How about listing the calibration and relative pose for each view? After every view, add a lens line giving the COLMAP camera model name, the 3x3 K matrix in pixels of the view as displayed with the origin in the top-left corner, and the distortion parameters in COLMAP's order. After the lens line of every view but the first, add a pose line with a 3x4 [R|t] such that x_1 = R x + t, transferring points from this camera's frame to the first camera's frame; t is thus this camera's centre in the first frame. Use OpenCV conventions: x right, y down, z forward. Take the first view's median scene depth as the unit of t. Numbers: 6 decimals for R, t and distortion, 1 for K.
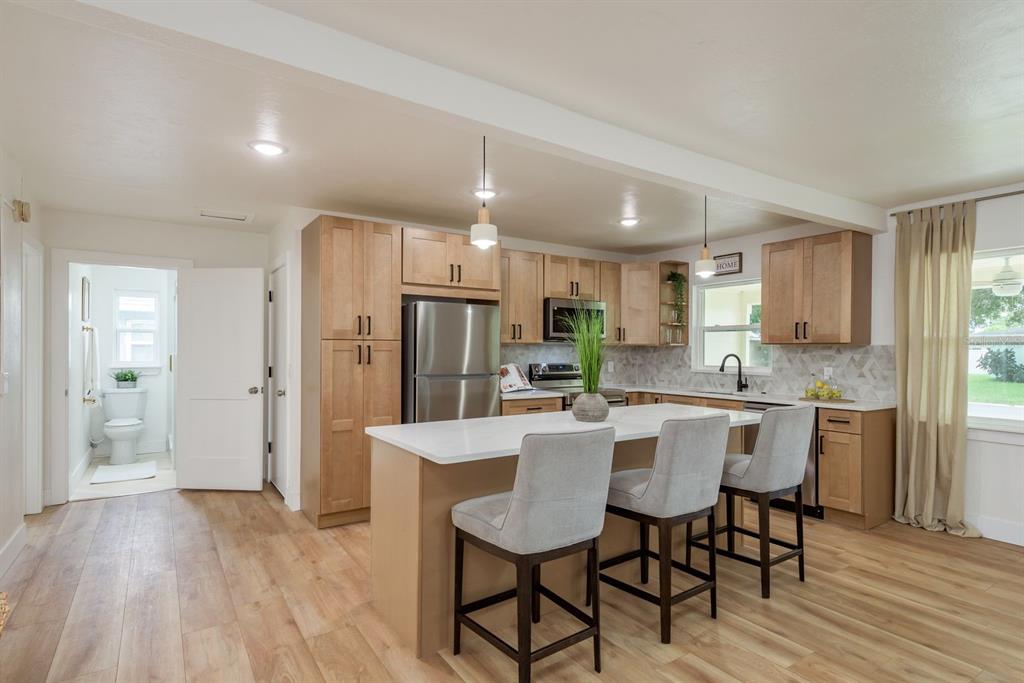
lens RADIAL K [[506.7, 0, 512.0], [0, 506.7, 341.5], [0, 0, 1]] dist [0.007424, 0.000250]
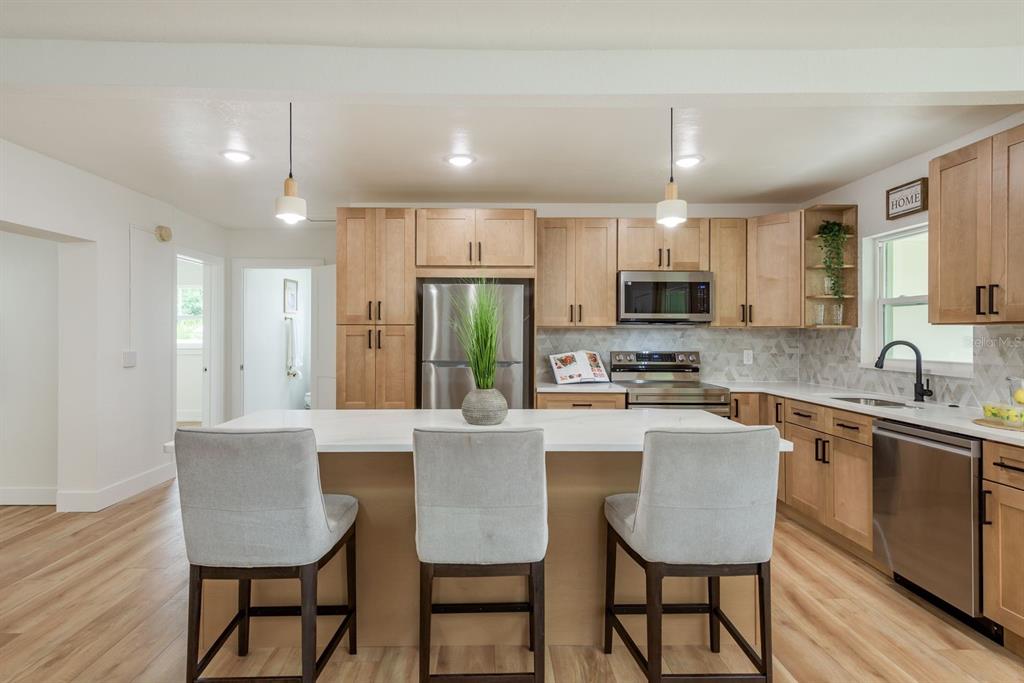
lens RADIAL K [[522.7, 0, 510.9], [0, 522.7, 318.0], [0, 0, 1]] dist [0.000823, 0.000446]
pose [[0.843924, -0.018239, -0.536152, 0.377446], [0.009175, 0.999766, -0.019569, 0.004822], [0.536384, 0.011596, 0.843894, 0.193508]]
